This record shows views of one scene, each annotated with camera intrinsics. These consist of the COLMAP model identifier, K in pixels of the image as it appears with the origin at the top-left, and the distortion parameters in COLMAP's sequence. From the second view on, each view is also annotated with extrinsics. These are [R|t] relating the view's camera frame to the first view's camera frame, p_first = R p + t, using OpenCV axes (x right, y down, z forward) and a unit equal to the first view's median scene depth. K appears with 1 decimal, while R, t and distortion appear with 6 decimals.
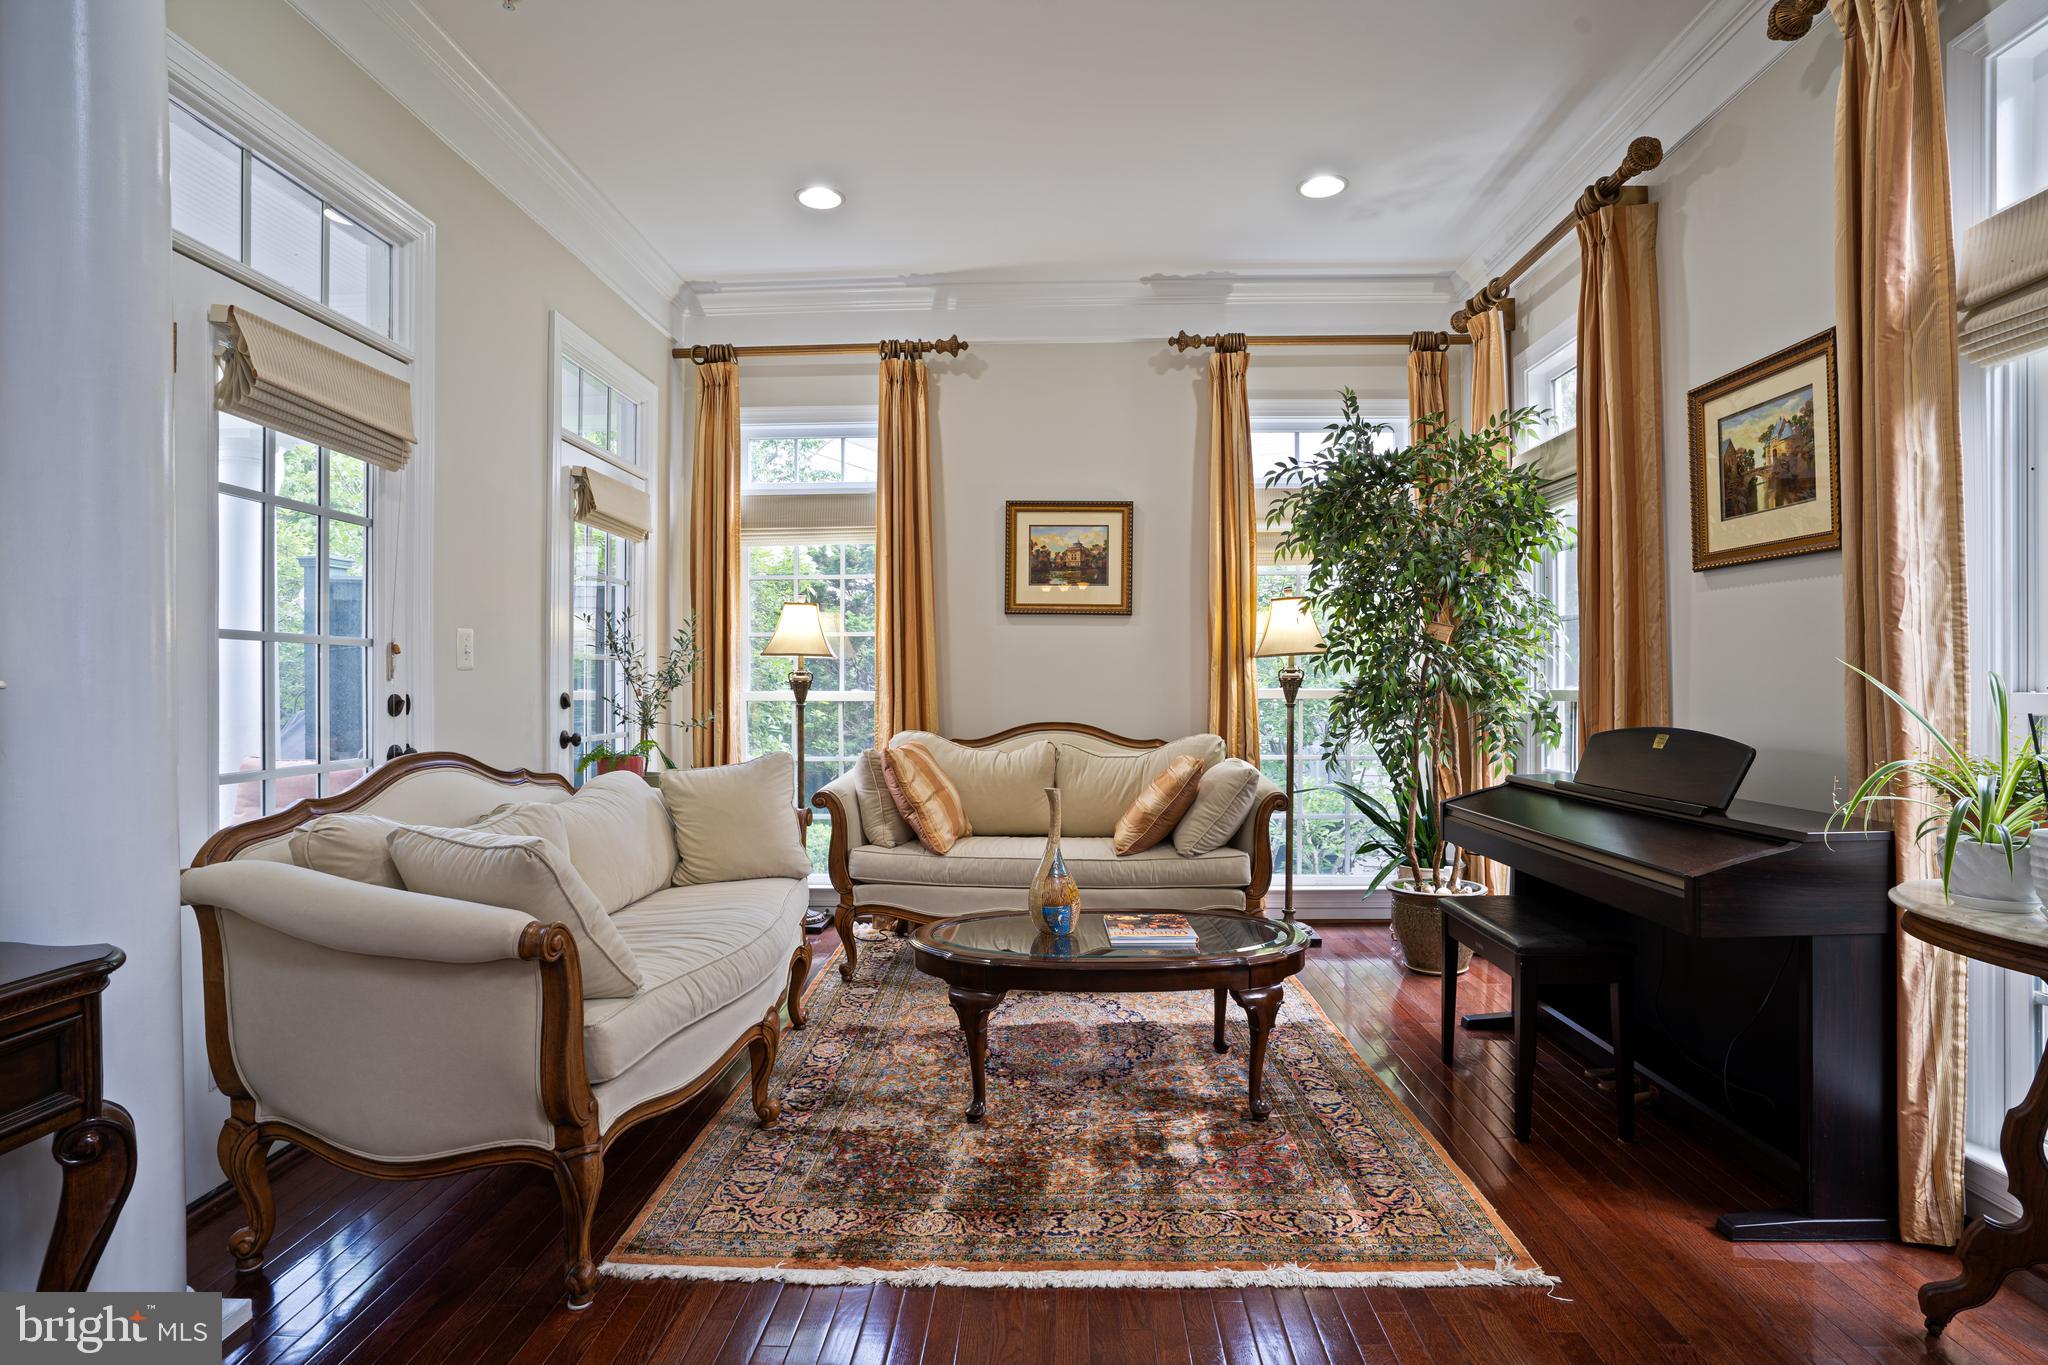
lens RADIAL K [[1053.7, 0, 1024.0], [0, 1053.7, 682.5], [0, 0, 1]] dist [-0.070205, 0.000137]
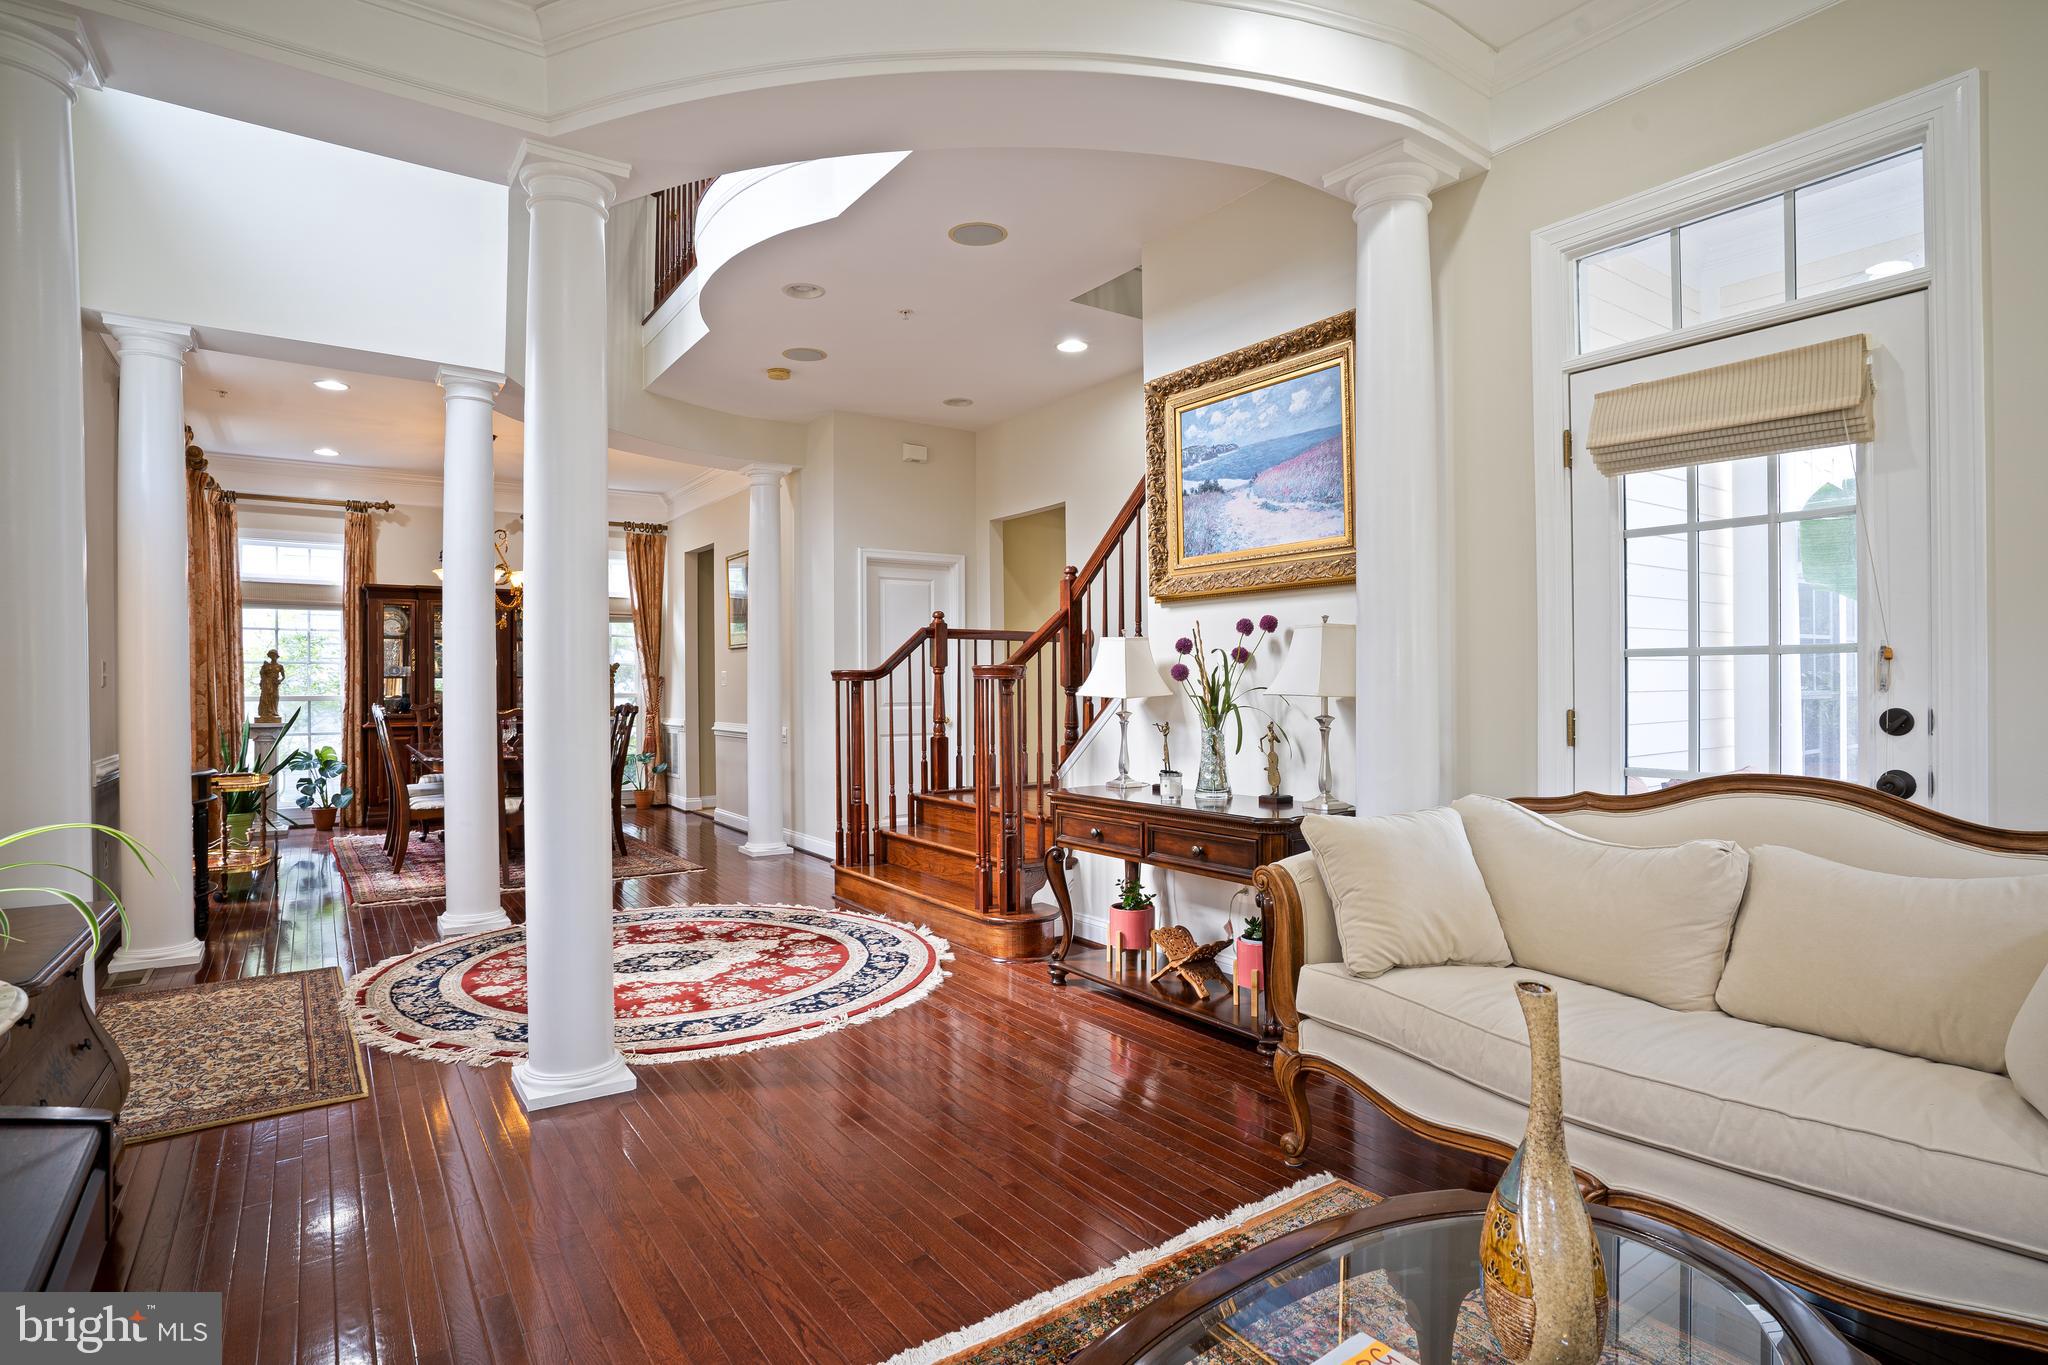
lens RADIAL K [[1053.7, 0, 1024.0], [0, 1053.7, 682.5], [0, 0, 1]] dist [-0.070205, 0.000137]
pose [[-0.800257, 0.004865, -0.599637, 0.279625], [0.006476, 0.999979, -0.000530, -0.008845], [0.599622, -0.004307, -0.800272, 0.798610]]
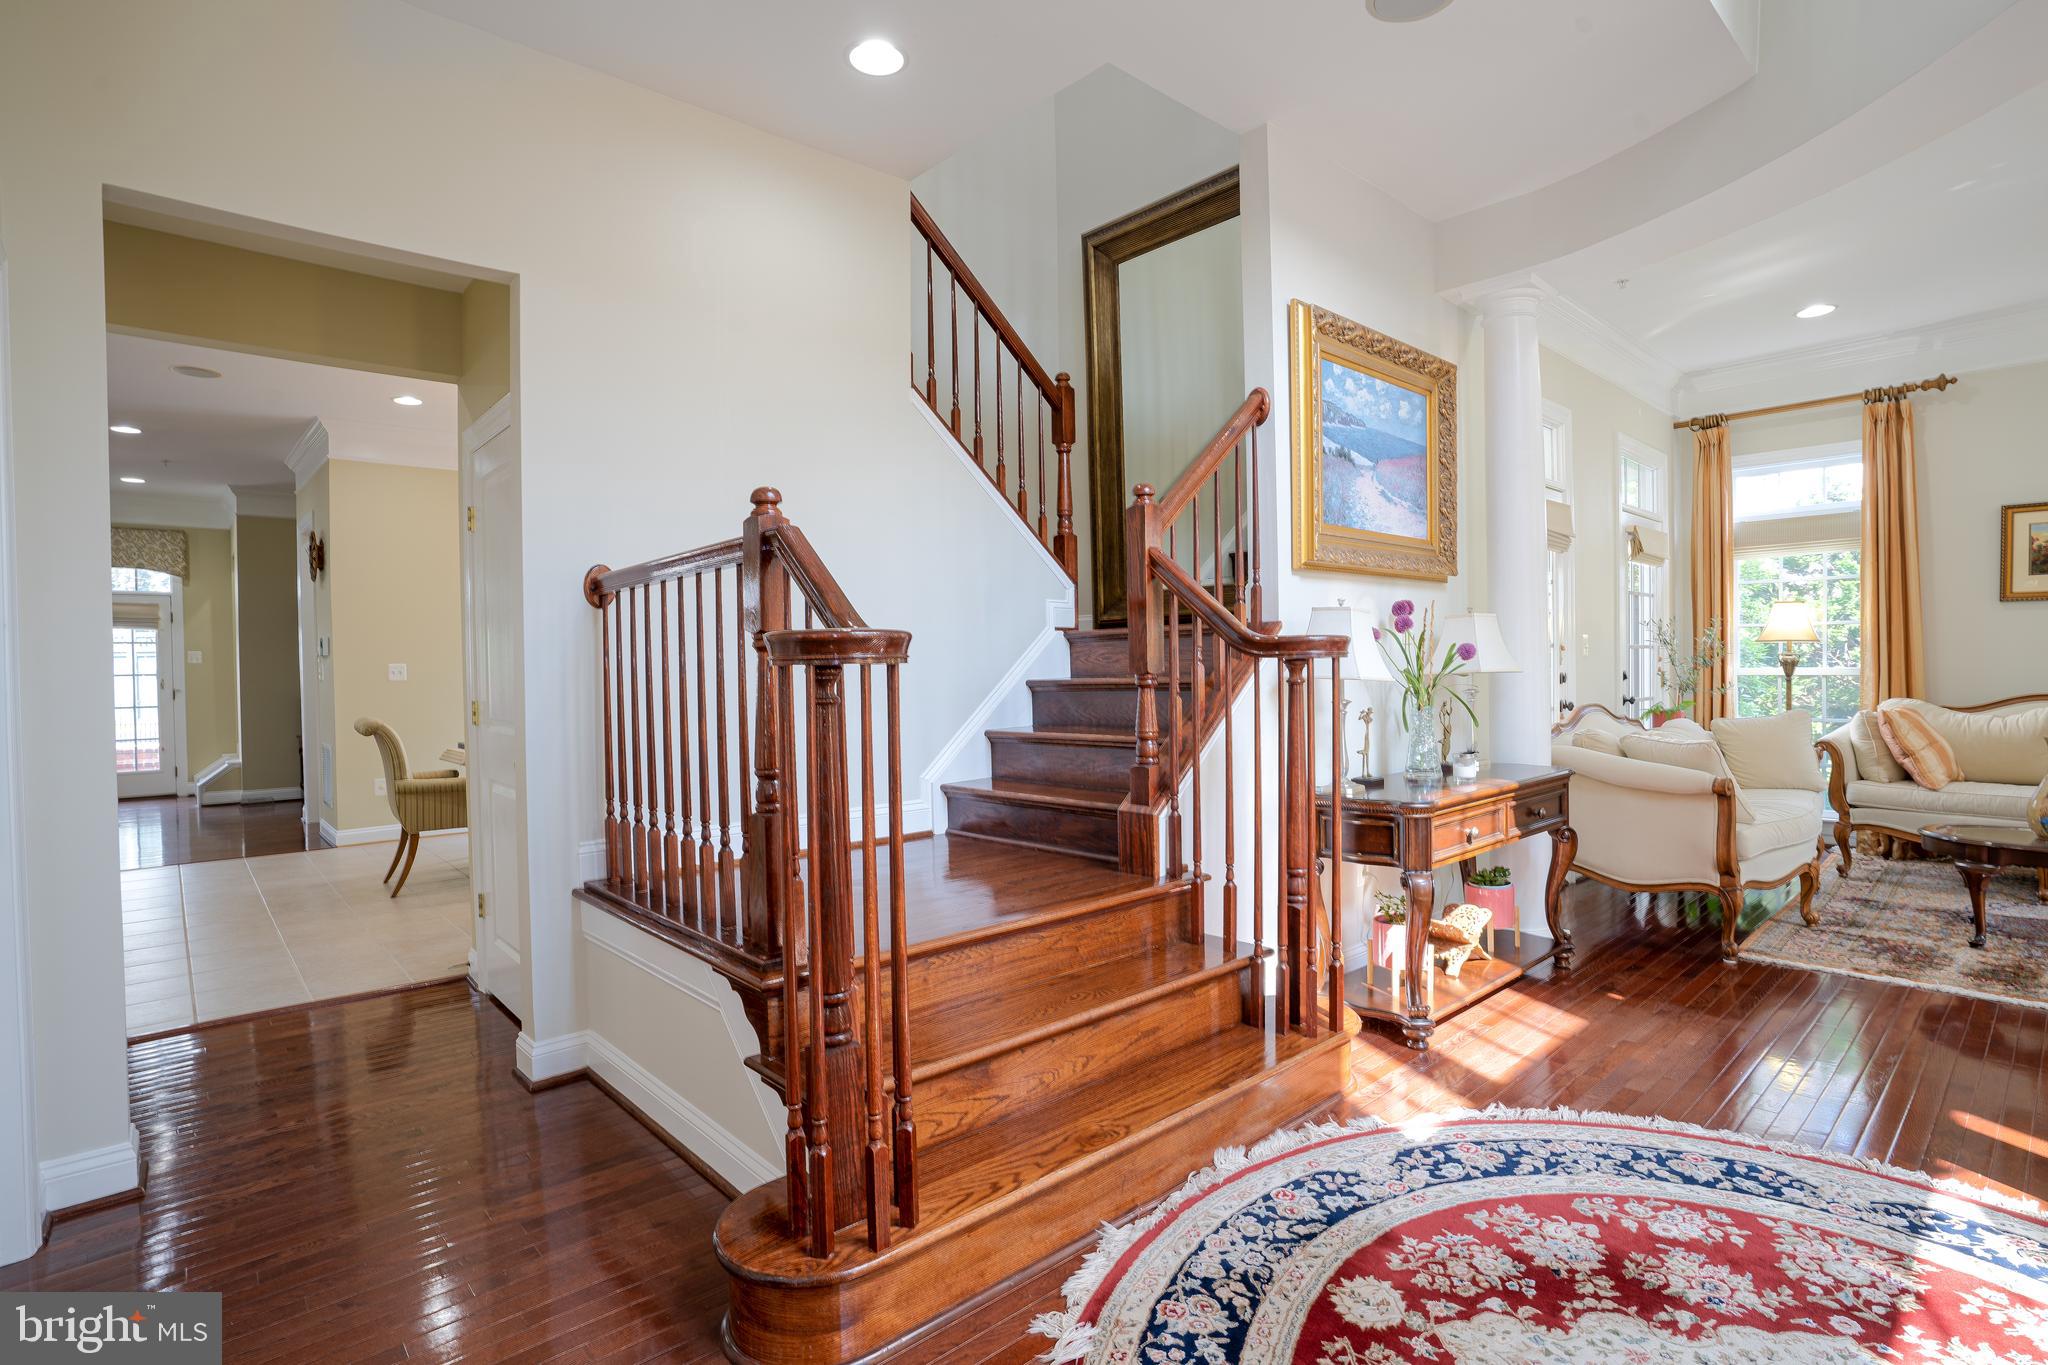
lens RADIAL K [[1003.7, 0, 1021.5], [0, 1003.7, 683.8], [0, 0, 1]] dist [-0.077923, 0.032958]
pose [[0.693321, 0.005057, -0.720611, -0.004440], [0.014401, 0.999678, 0.020871, -0.012855], [0.720485, -0.024848, 0.693026, -0.617439]]
